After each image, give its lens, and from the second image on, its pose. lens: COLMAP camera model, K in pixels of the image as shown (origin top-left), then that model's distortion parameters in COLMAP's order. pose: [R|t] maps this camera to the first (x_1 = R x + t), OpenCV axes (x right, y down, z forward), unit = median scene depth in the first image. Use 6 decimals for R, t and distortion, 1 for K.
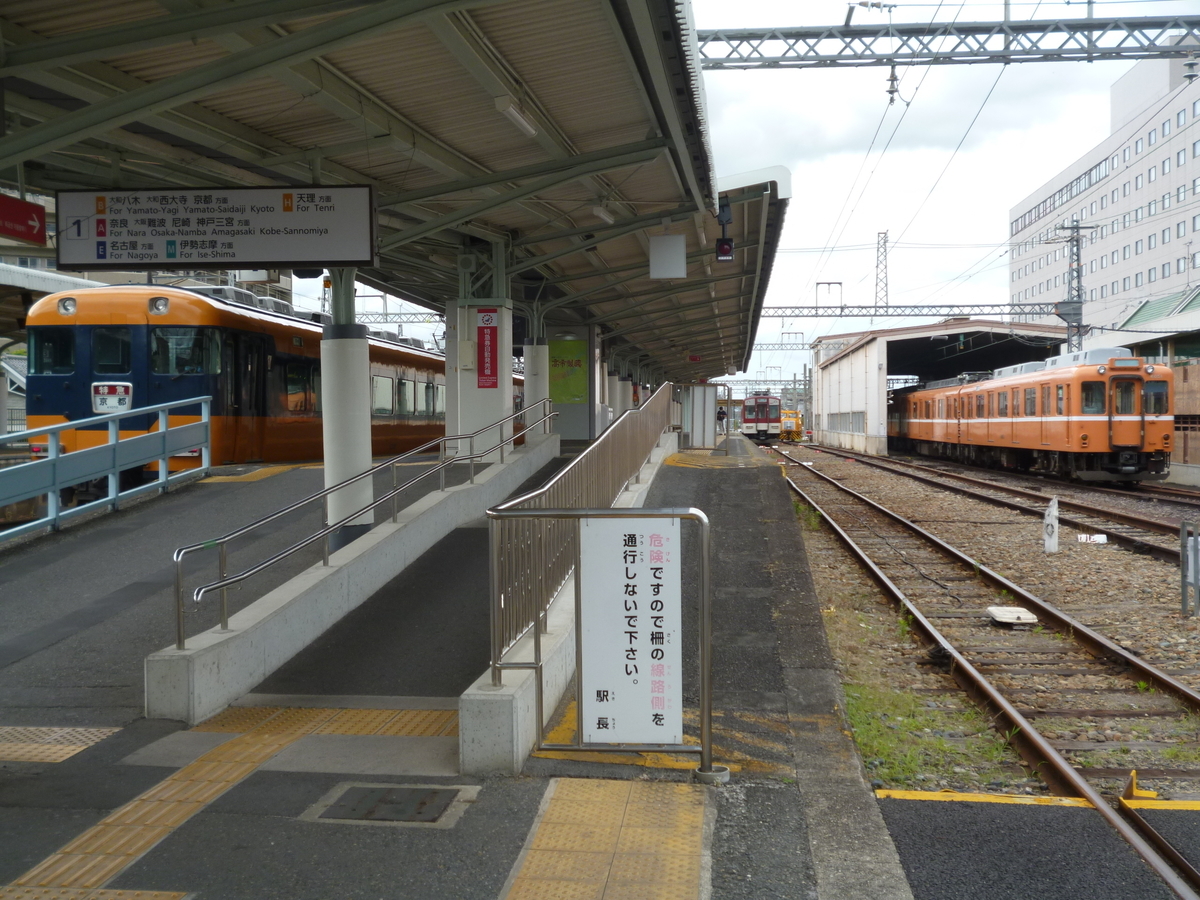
lens RADIAL K [[1418.4, 0, 600.0], [0, 1418.4, 450.0], [0, 0, 1]] dist [-0.000756, -0.016616]
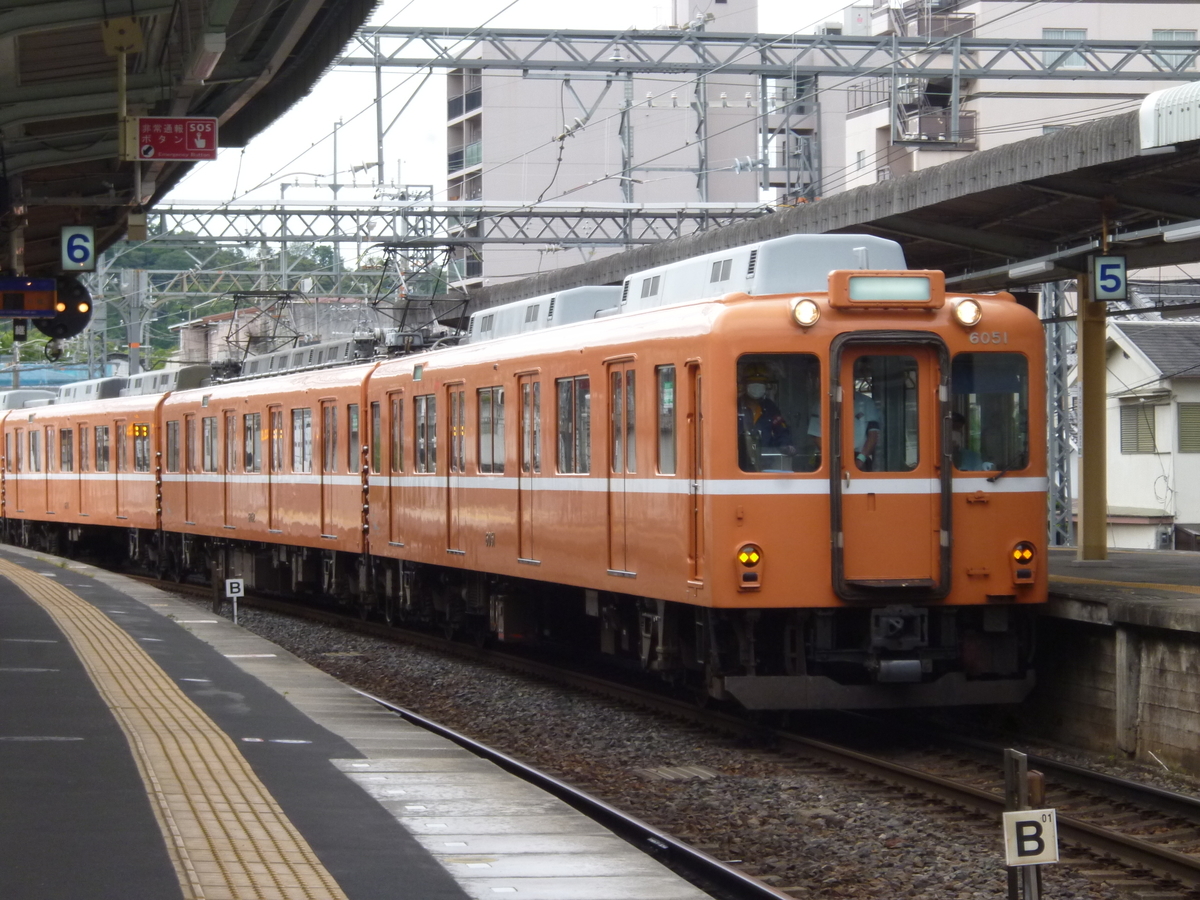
lens RADIAL K [[3947.8, 0, 600.0], [0, 3947.8, 450.0], [0, 0, 1]] dist [0.583992, -0.532122]
pose [[0.959710, -0.003045, 0.280975, 0.067498], [0.008963, 0.999764, -0.019781, -0.010254], [-0.280849, 0.021503, 0.959511, 0.185920]]
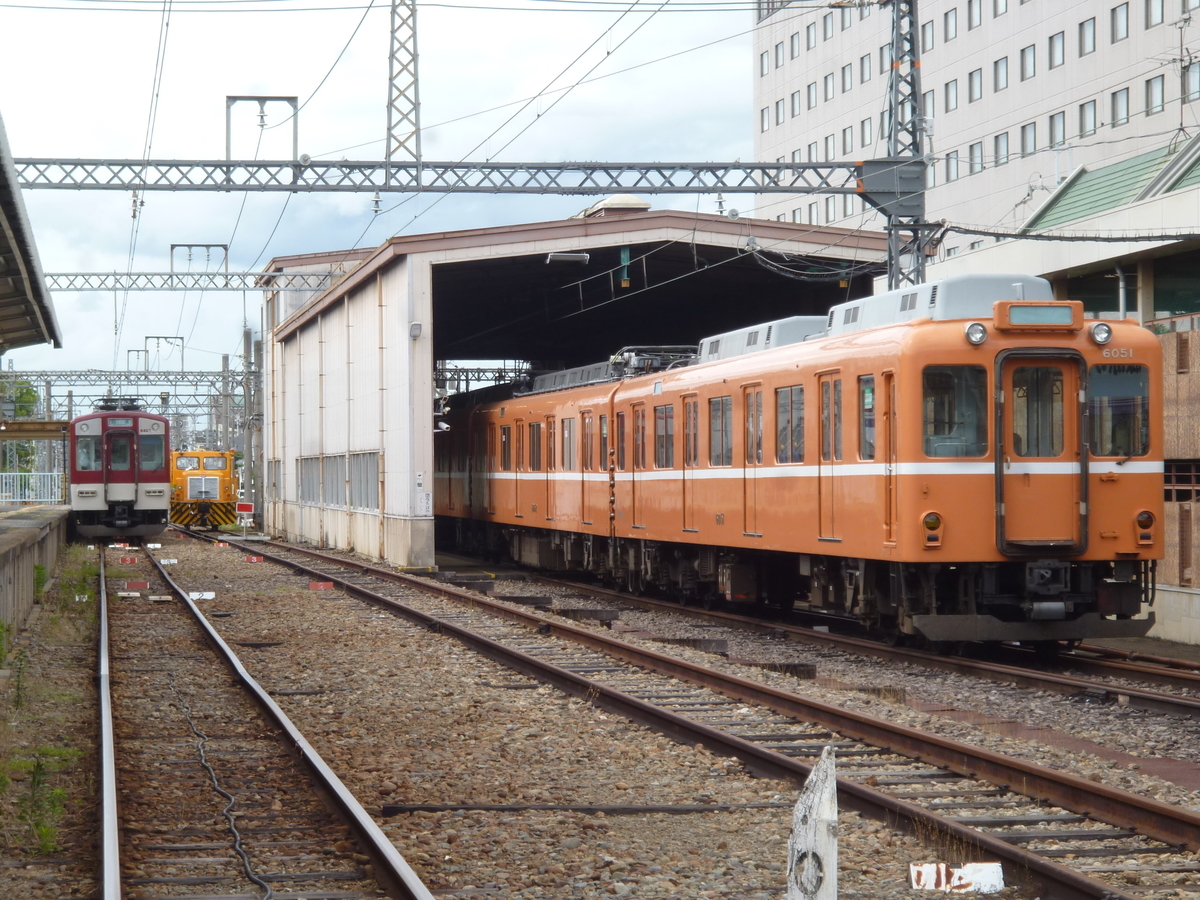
lens RADIAL K [[3527.9, 0, 600.0], [0, 3527.9, 450.0], [0, 0, 1]] dist [-0.102358, 0.577080]
pose [[0.972616, 0.000240, 0.232418, 0.036821], [0.006321, 0.999602, -0.027484, -0.002083], [-0.232332, 0.028201, 0.972228, 0.106380]]
